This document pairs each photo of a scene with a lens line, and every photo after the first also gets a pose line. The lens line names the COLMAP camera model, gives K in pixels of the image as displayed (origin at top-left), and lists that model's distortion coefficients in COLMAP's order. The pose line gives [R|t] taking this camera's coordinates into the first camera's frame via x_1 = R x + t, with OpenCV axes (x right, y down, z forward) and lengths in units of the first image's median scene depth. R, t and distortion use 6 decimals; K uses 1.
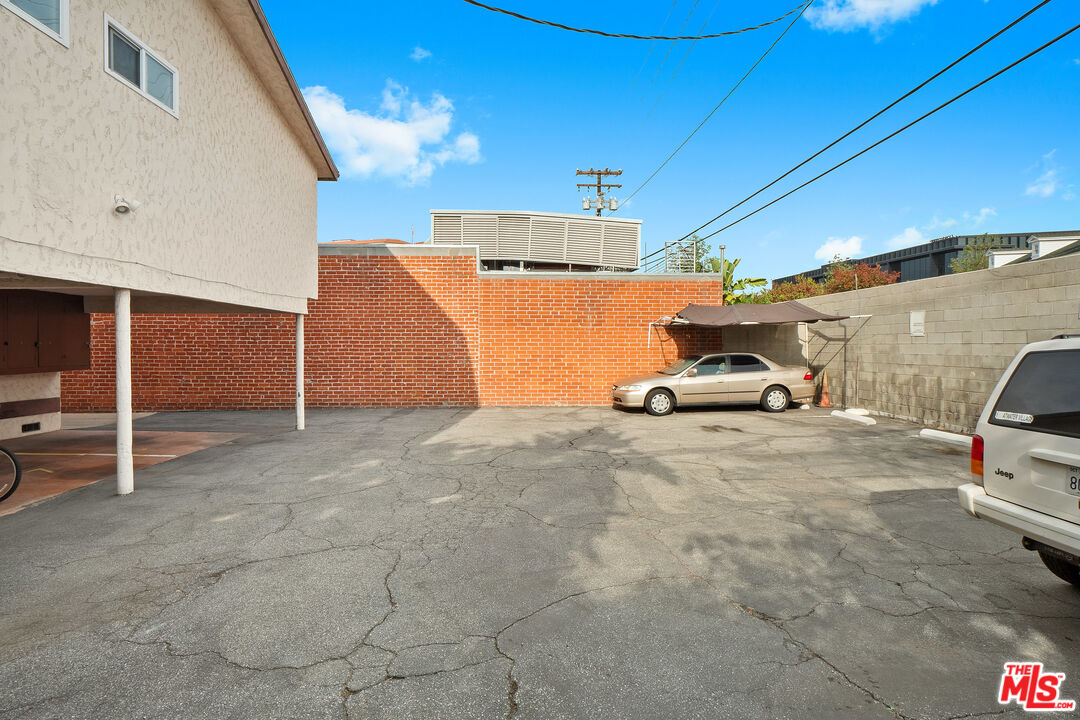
lens RADIAL K [[545.3, 0, 545.4], [0, 545.3, 347.5], [0, 0, 1]] dist [-0.000363, -0.001254]
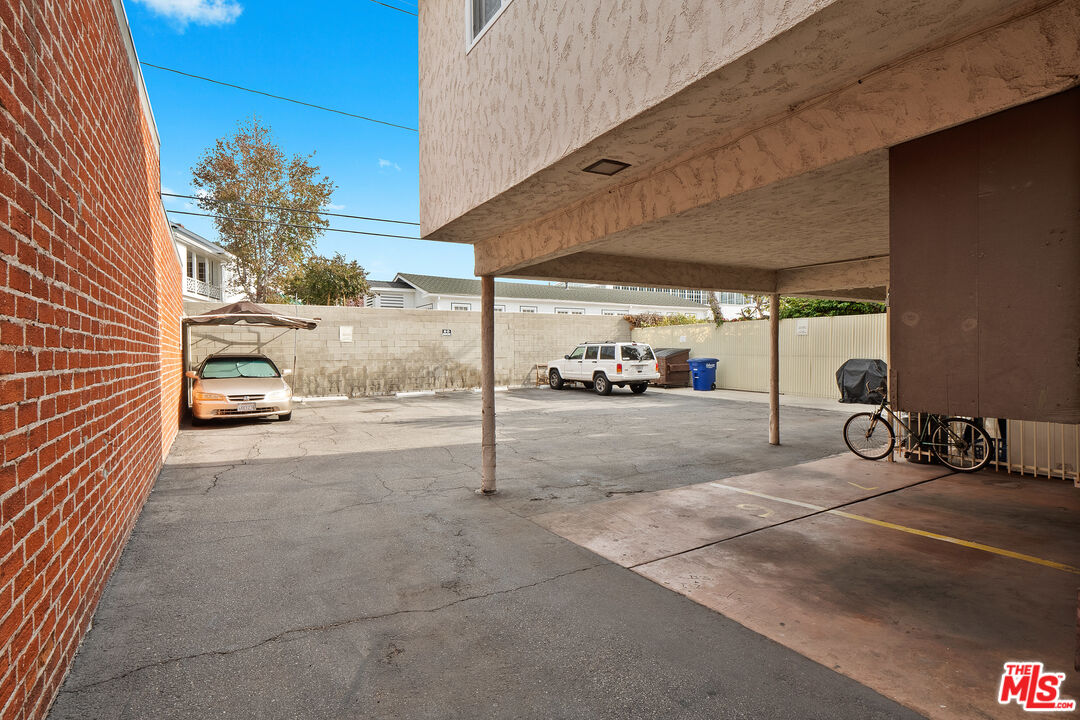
lens RADIAL K [[545.3, 0, 545.4], [0, 545.3, 347.5], [0, 0, 1]] dist [-0.000363, -0.001254]
pose [[-0.483444, 0.012412, 0.875287, -0.964640], [0.014602, 0.999875, -0.006114, 0.012964], [-0.875253, 0.009825, -0.483565, 1.228221]]
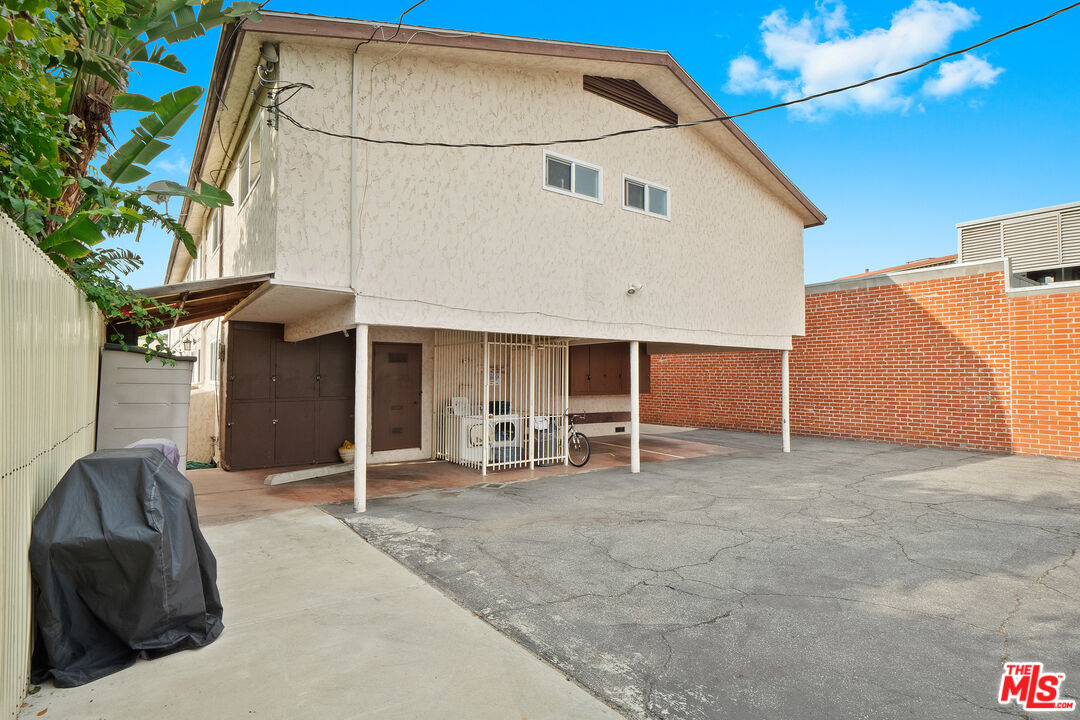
lens RADIAL K [[514.3, 0, 540.0], [0, 514.3, 360.0], [0, 0, 1]] dist [0.002397, -0.000073]
pose [[0.573433, -0.023806, -0.818906, 0.185781], [-0.007302, 0.999390, -0.034166, -0.000324], [0.819220, 0.025571, 0.572909, -0.045708]]
